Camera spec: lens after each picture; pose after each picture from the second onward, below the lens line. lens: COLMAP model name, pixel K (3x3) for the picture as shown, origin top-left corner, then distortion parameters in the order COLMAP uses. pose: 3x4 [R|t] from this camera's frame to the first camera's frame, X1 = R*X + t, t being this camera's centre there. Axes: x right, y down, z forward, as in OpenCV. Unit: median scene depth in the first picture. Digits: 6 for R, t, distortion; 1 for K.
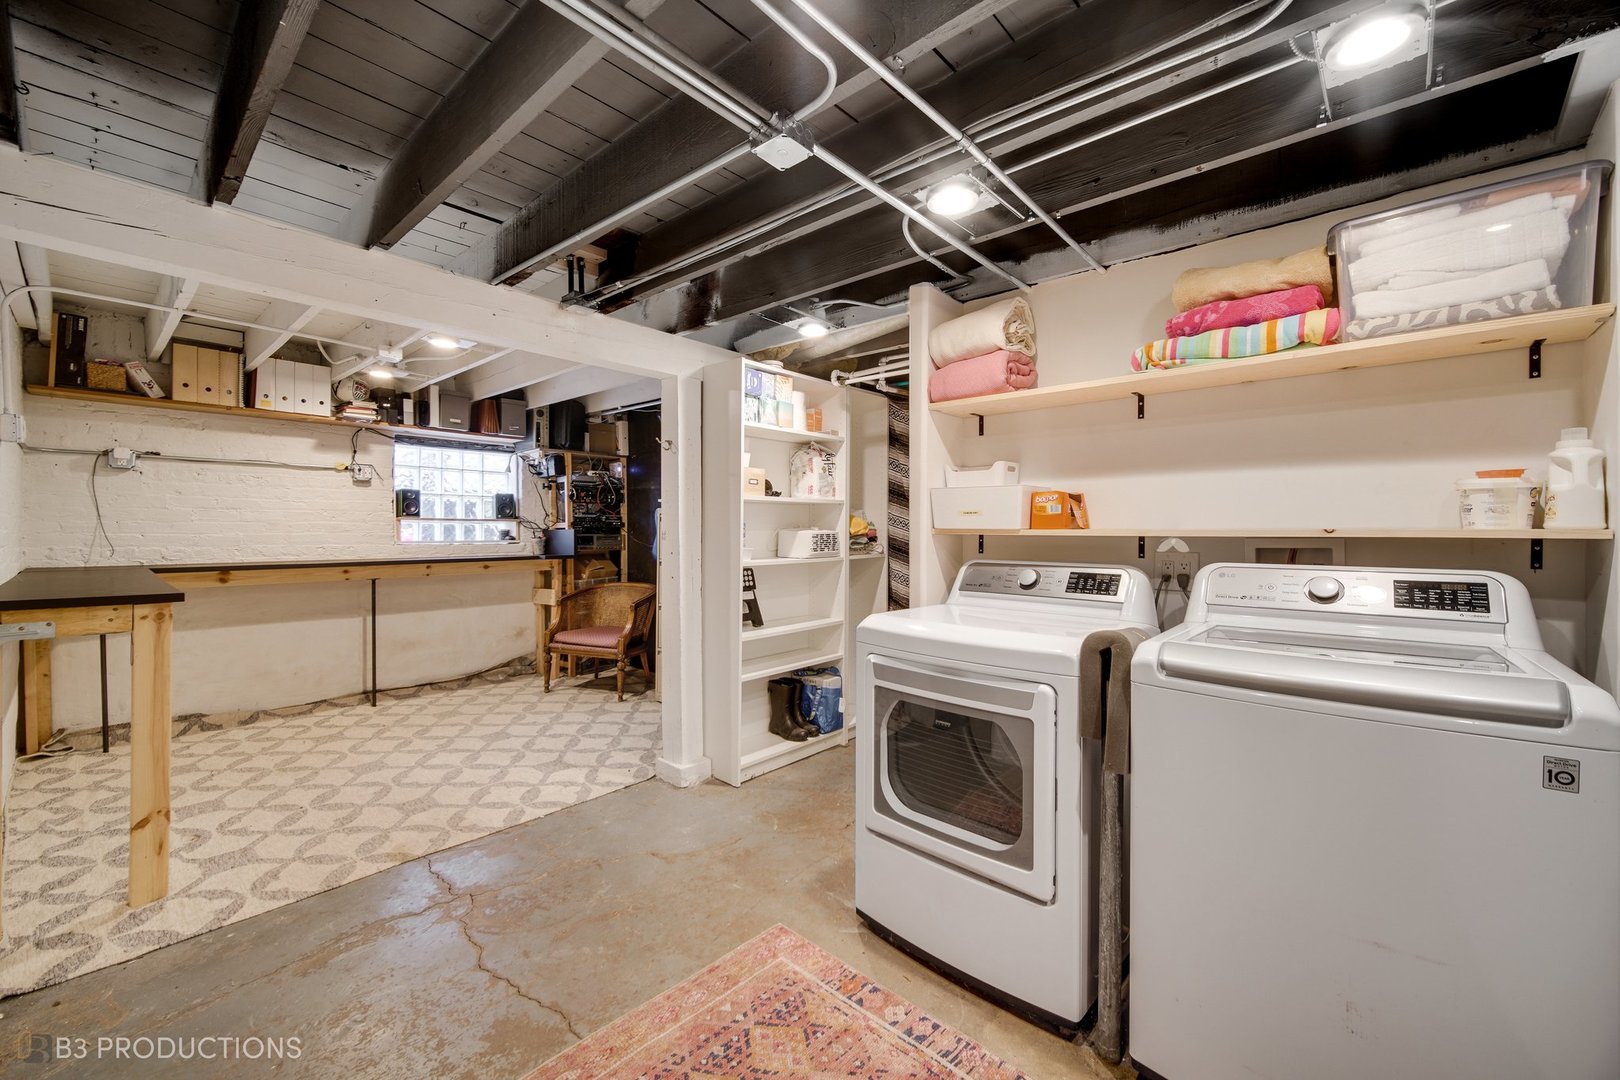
lens RADIAL K [[641.9, 0, 807.7], [0, 641.9, 530.8], [0, 0, 1]] dist [-0.002101, -0.000155]
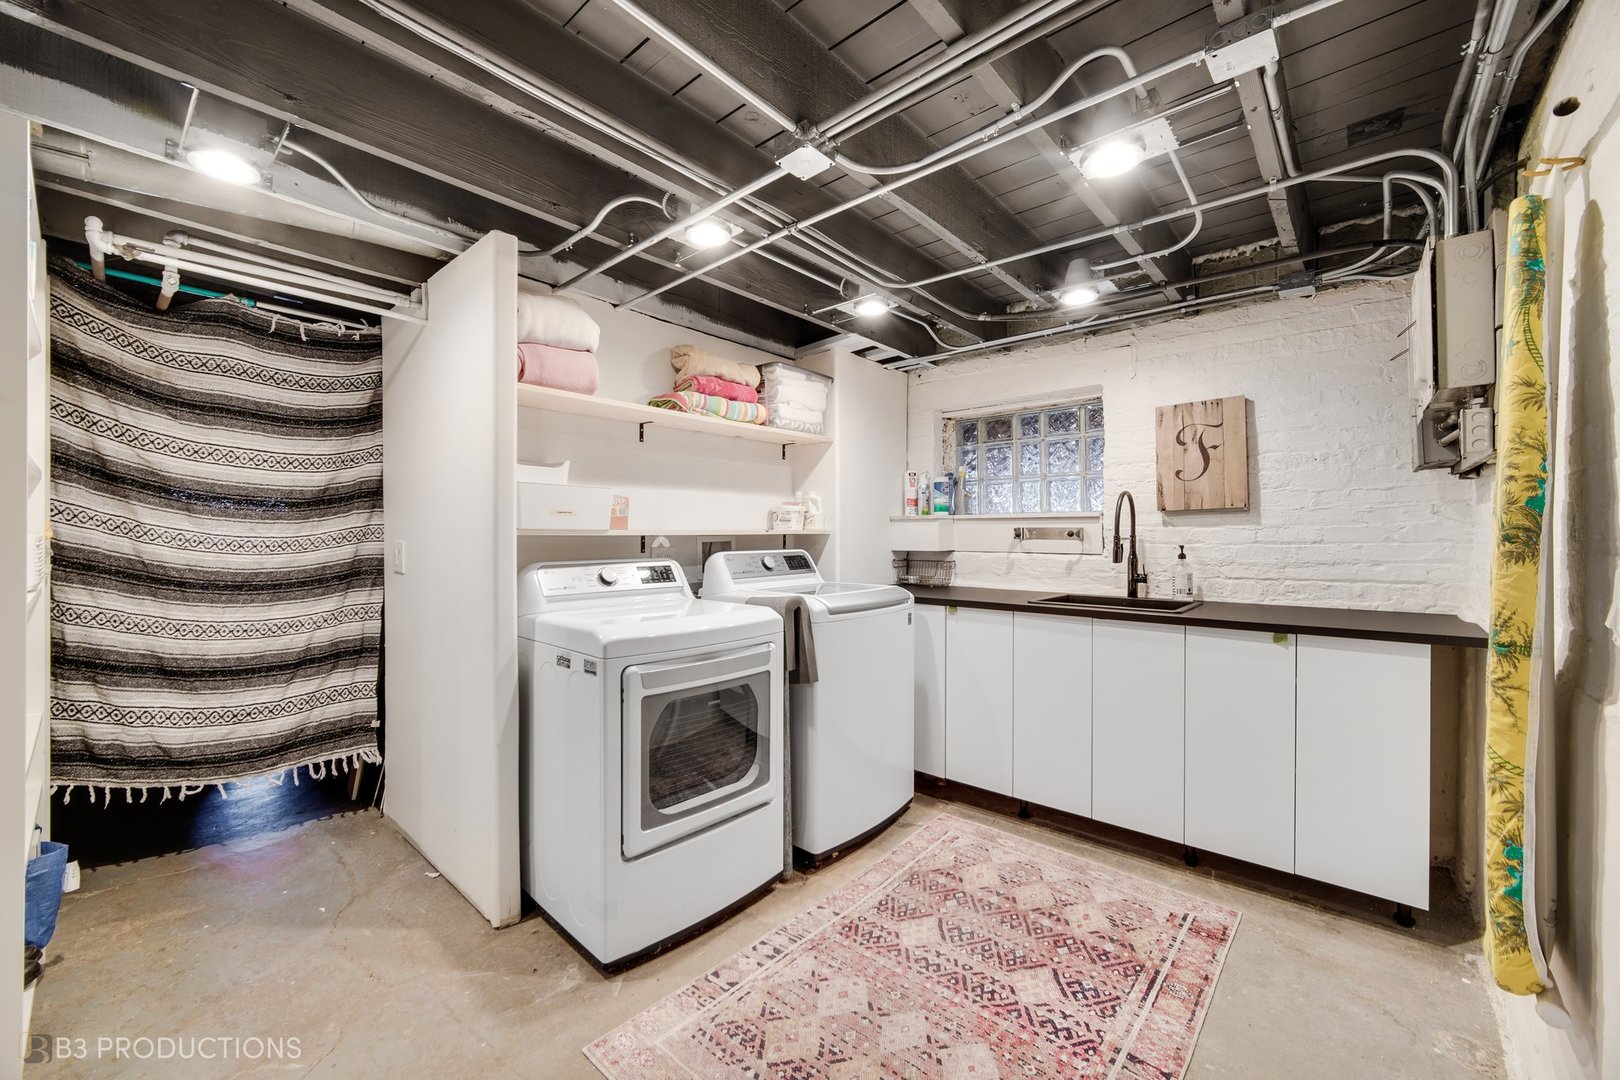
lens RADIAL K [[641.9, 0, 806.6], [0, 641.9, 538.8], [0, 0, 1]] dist [-0.002101, -0.000155]
pose [[-0.011163, -0.011853, 0.999867, -0.943149], [0.002994, 0.999925, 0.011887, 0.001267], [-0.999933, 0.003126, -0.011127, 0.881533]]
